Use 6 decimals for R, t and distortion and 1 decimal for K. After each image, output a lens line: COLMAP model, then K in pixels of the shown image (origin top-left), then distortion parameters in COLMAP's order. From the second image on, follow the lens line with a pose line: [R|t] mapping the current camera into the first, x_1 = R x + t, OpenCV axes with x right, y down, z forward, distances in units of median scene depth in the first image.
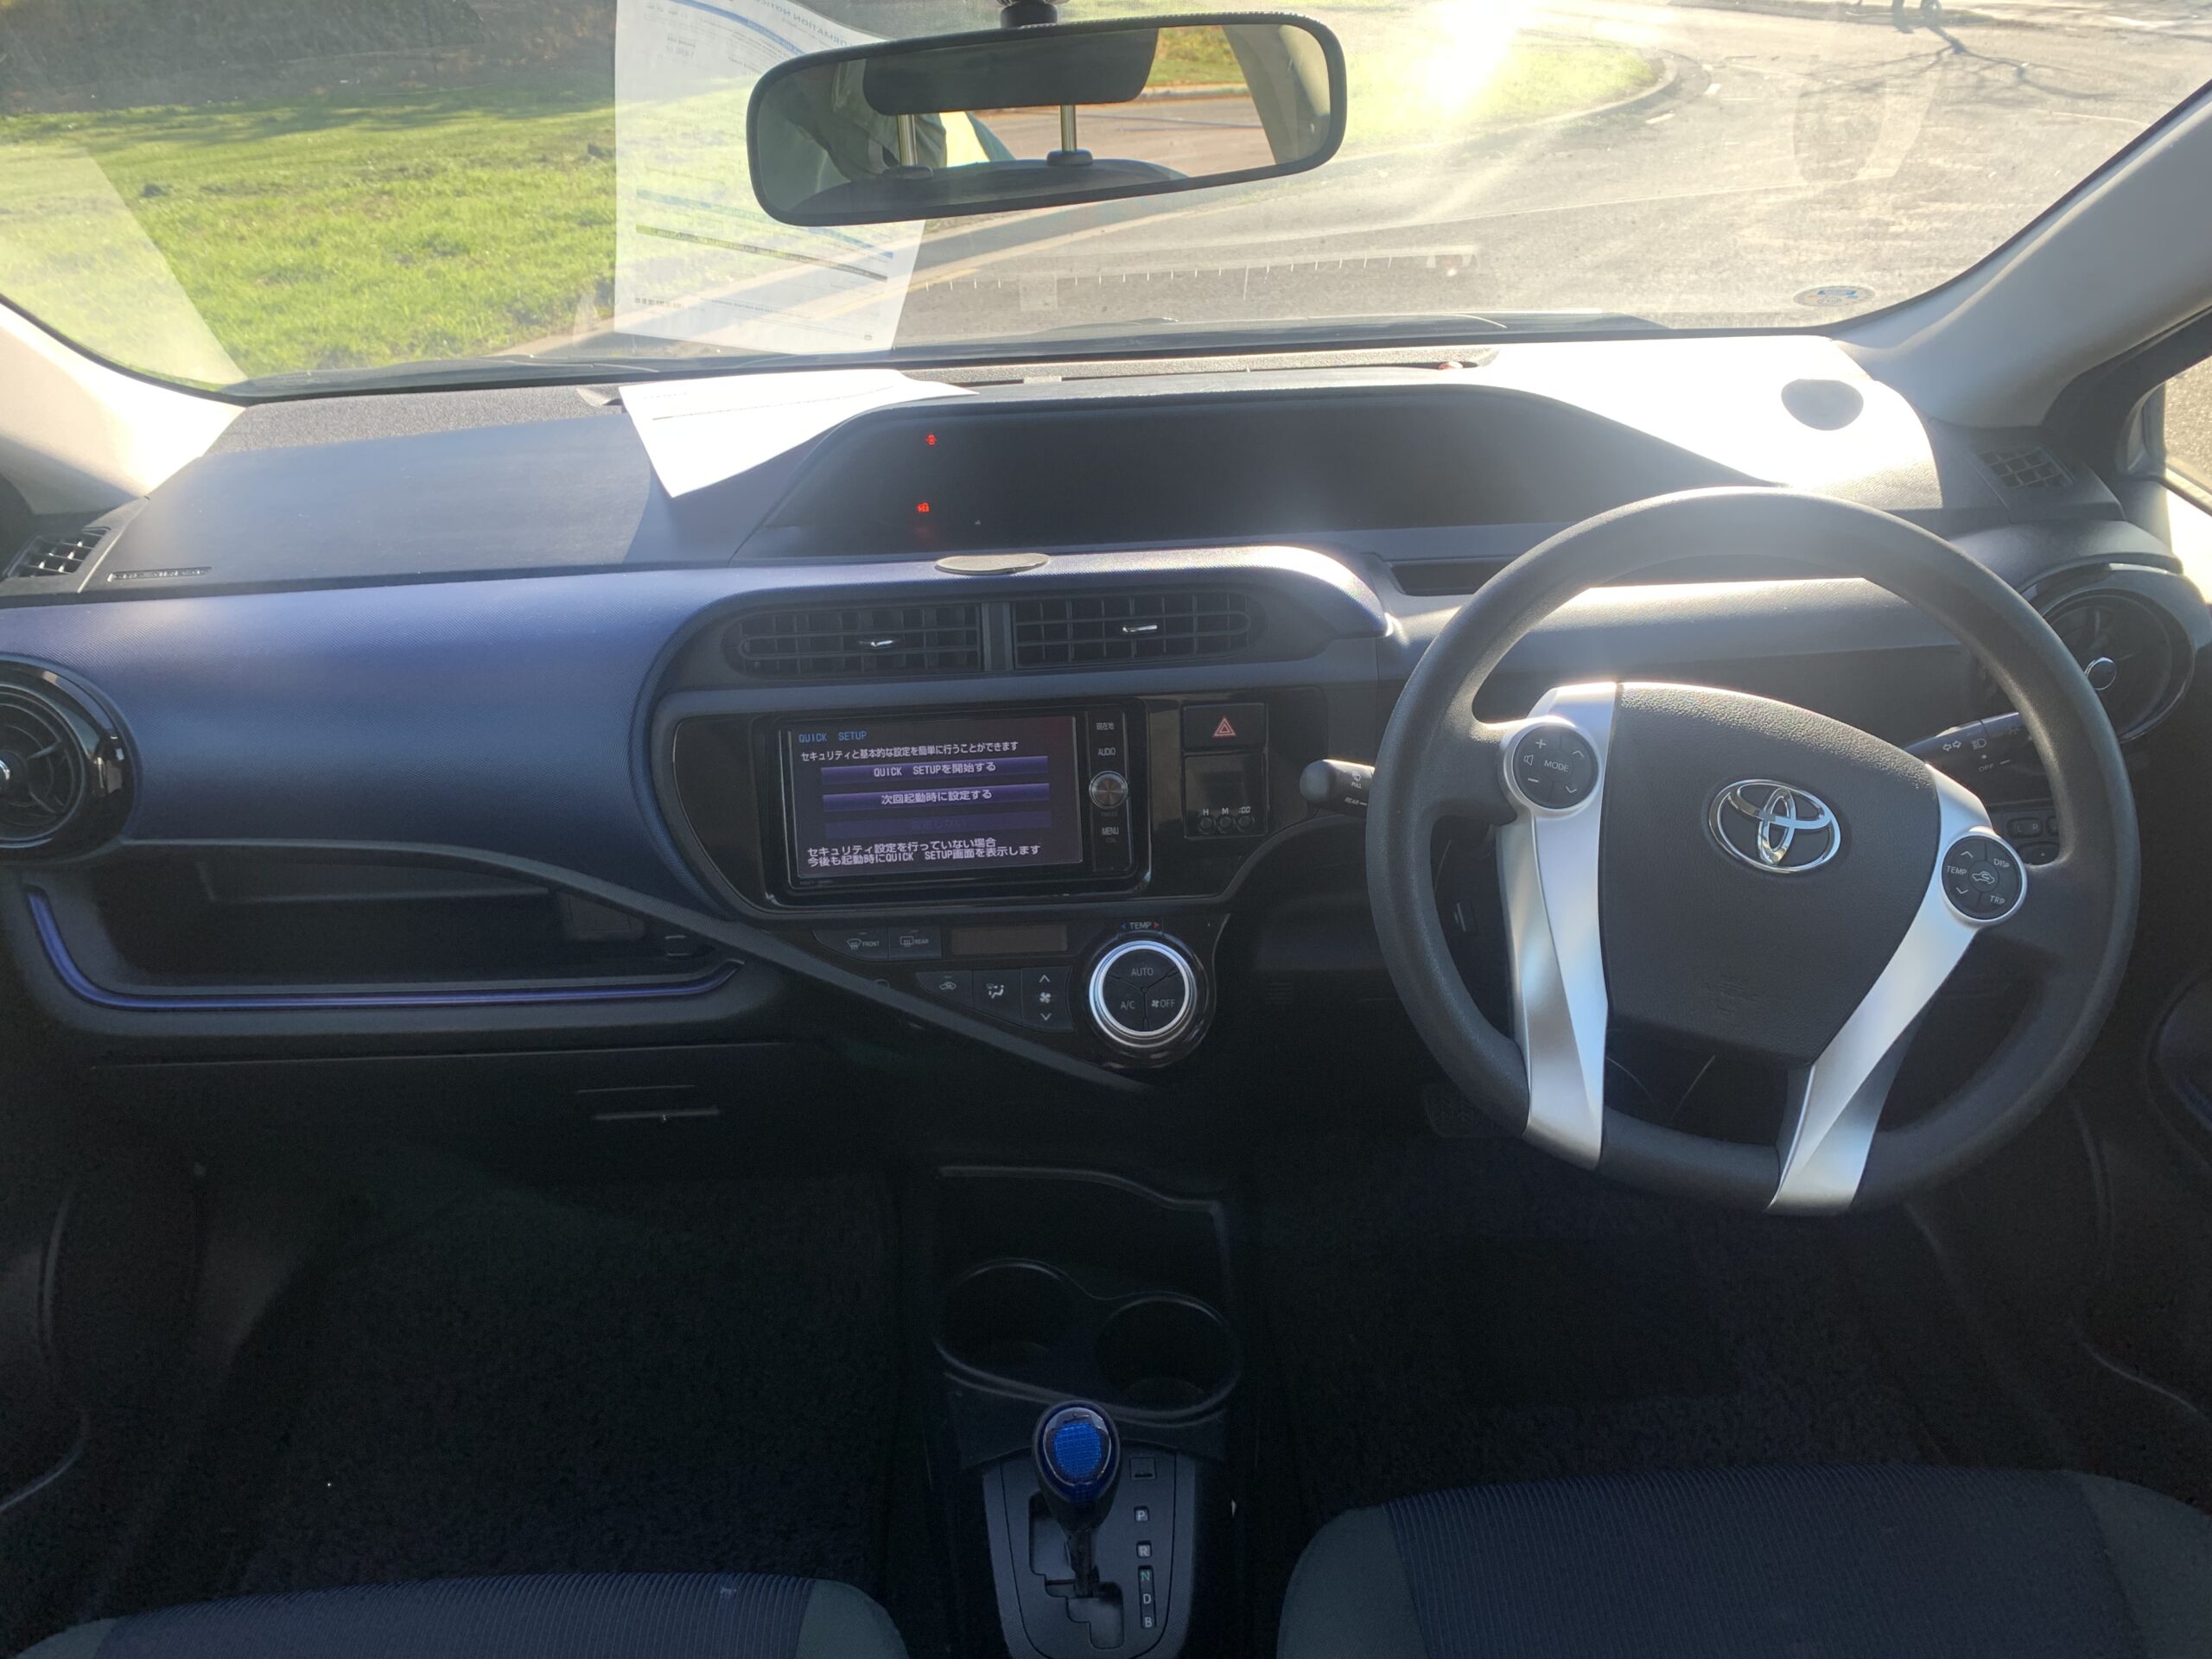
lens RADIAL K [[1682.1, 0, 1068.5], [0, 1682.1, 837.9], [0, 0, 1]] dist [0.024060, -0.023350]
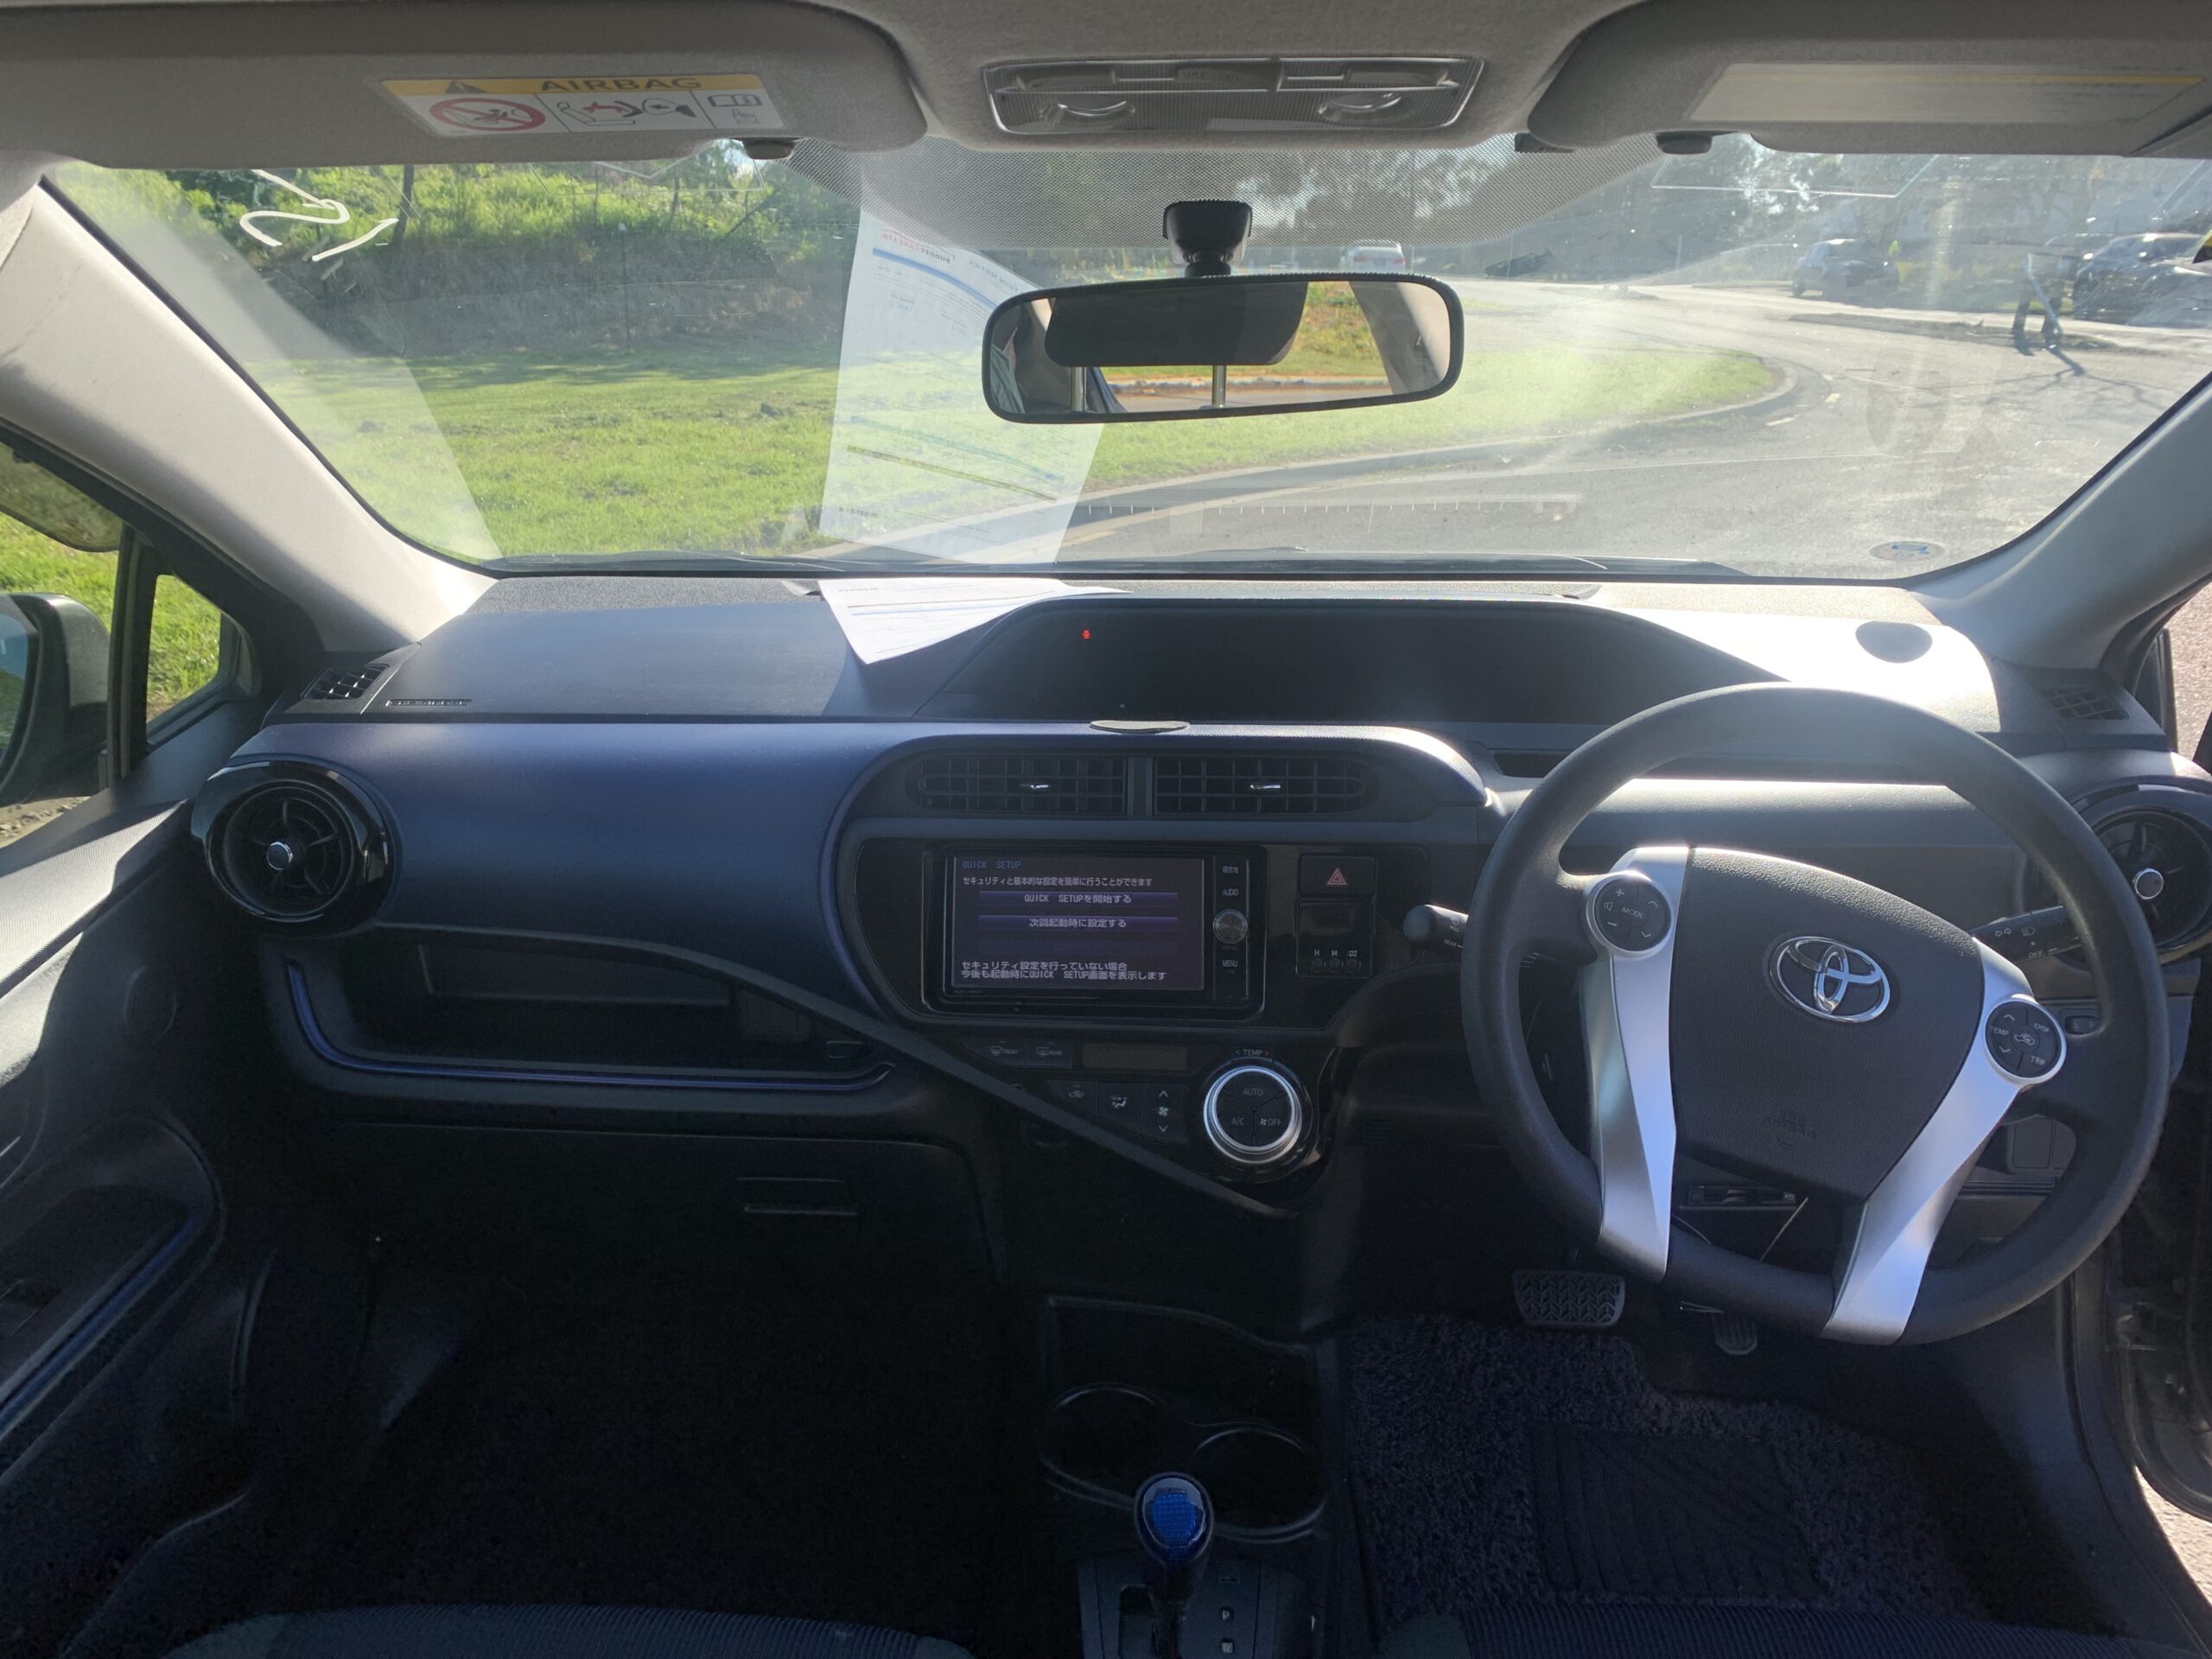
lens RADIAL K [[1682.1, 0, 1067.1], [0, 1682.1, 822.8], [0, 0, 1]] dist [0.024060, -0.023350]
pose [[0.996039, 0.057251, -0.068031, -0.011335], [-0.067154, 0.985853, -0.153574, 0.074289], [0.058277, 0.157534, 0.985793, -0.113759]]
